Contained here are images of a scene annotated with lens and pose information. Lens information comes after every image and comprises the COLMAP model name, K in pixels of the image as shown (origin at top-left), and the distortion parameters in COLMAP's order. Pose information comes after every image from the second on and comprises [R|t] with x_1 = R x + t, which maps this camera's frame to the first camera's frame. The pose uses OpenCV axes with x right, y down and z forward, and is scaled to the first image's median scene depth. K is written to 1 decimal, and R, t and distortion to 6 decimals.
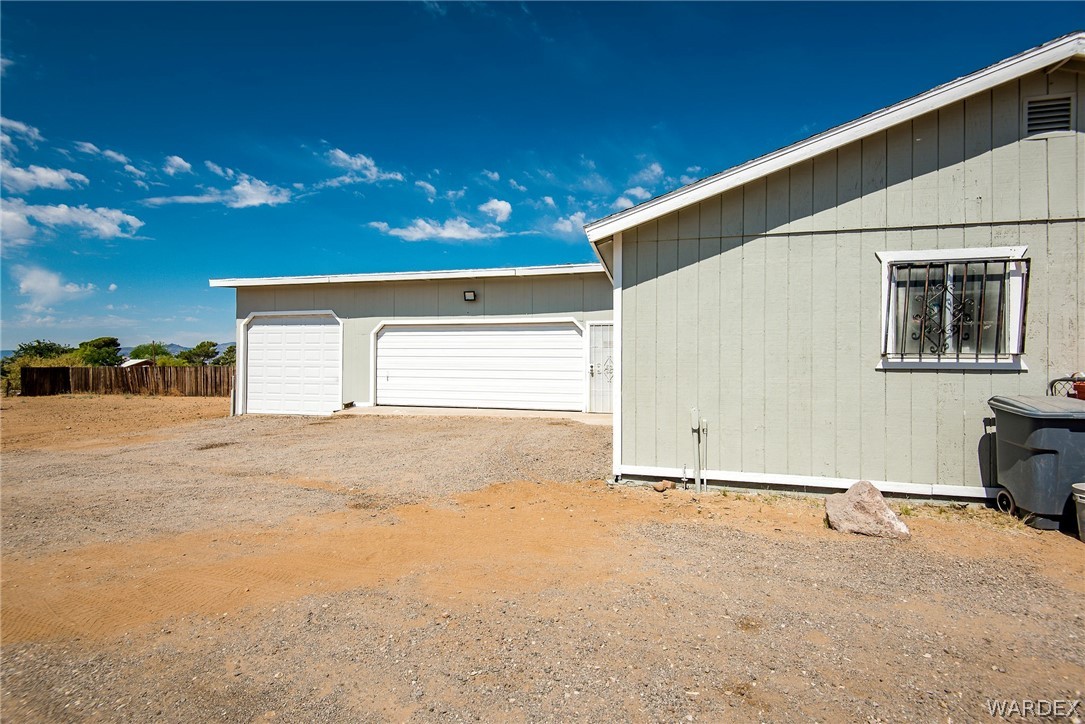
lens RADIAL K [[495.0, 0, 542.9], [0, 495.0, 367.3], [0, 0, 1]] dist [0.014872, -0.009750]
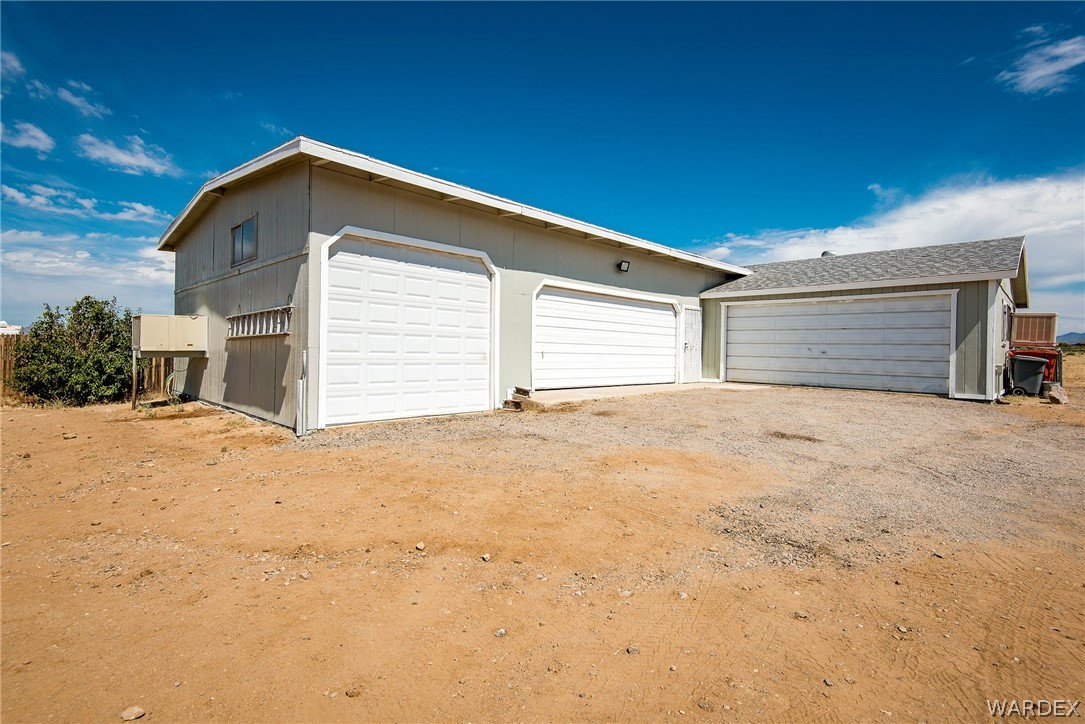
lens RADIAL K [[495.0, 0, 543.9], [0, 495.0, 352.4], [0, 0, 1]] dist [0.014872, -0.009750]
pose [[0.502236, -0.006026, 0.864710, -0.976143], [-0.014941, 0.999766, 0.015646, 0.006460], [-0.864602, -0.020778, 0.502028, 0.611687]]
